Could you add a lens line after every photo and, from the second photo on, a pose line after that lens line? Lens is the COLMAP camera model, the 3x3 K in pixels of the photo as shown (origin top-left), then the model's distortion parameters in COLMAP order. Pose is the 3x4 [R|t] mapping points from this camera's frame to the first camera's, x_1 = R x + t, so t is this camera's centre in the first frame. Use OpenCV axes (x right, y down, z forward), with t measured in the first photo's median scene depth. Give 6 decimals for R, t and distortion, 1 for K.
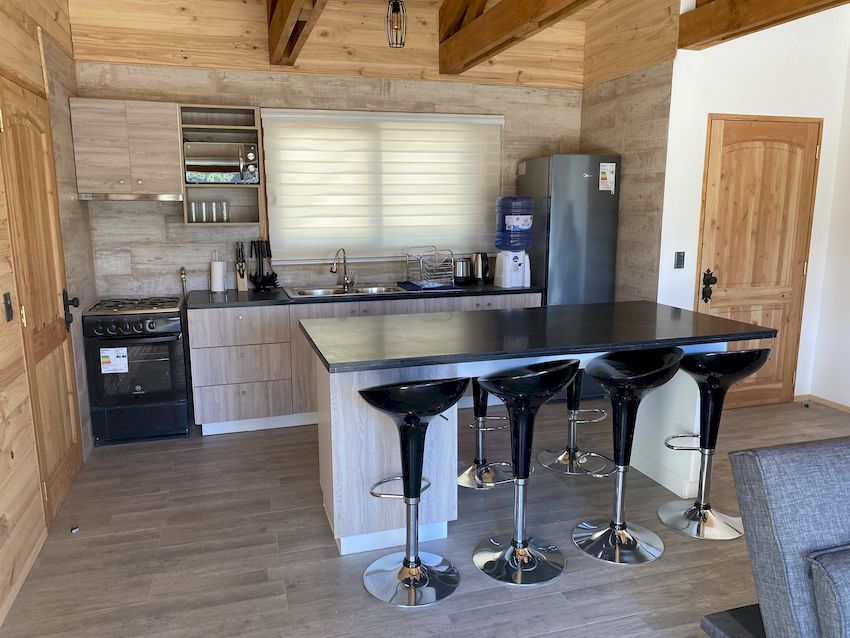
lens RADIAL K [[648.7, 0, 425.6], [0, 648.7, 325.5], [0, 0, 1]] dist [-0.039826, 0.036733]
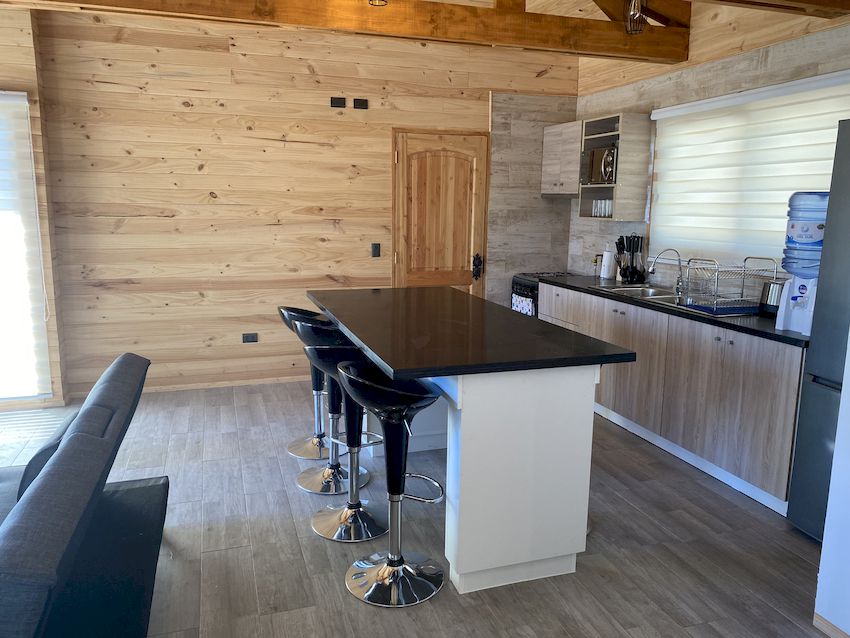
lens RADIAL K [[648.7, 0, 423.9], [0, 648.7, 310.0], [0, 0, 1]] dist [-0.039826, 0.036733]
pose [[0.019534, 0.160740, -0.986803, 0.799467], [-0.197871, 0.968091, 0.153775, -0.107726], [0.980033, 0.192255, 0.050717, 0.627558]]
